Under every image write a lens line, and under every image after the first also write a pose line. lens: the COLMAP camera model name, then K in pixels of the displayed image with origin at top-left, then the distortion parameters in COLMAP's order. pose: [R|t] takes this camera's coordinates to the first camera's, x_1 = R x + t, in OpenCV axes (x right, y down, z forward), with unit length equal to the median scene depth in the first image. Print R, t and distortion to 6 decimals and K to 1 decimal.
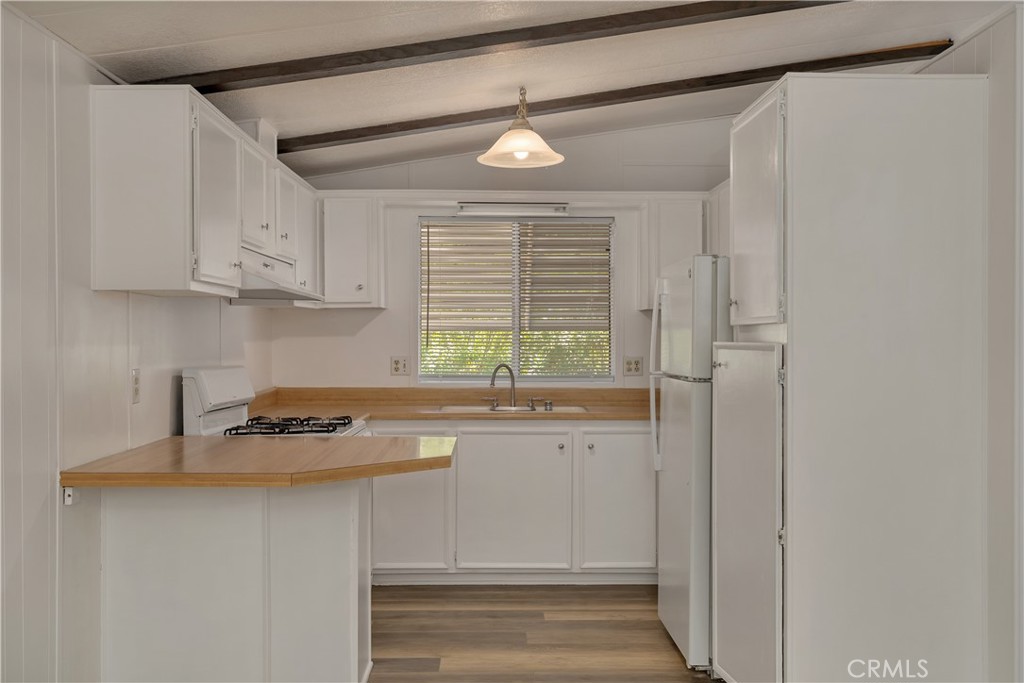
lens RADIAL K [[1025.3, 0, 584.0], [0, 1025.3, 399.7], [0, 0, 1]] dist [0.015021, 0.000000]
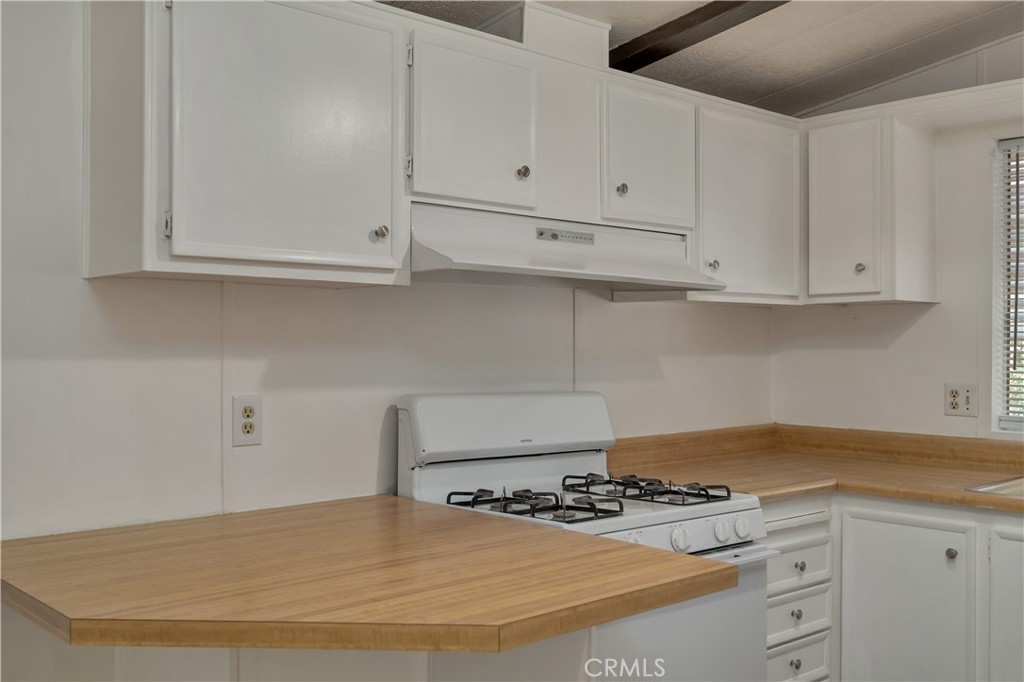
lens RADIAL K [[1025.3, 0, 515.1], [0, 1025.3, 345.6], [0, 0, 1]] dist [0.015021, 0.000000]
pose [[0.622469, 0.001339, -0.782643, 0.146977], [-0.051751, 0.997880, -0.039453, -0.033529], [0.780931, 0.065061, 0.621219, 0.529762]]
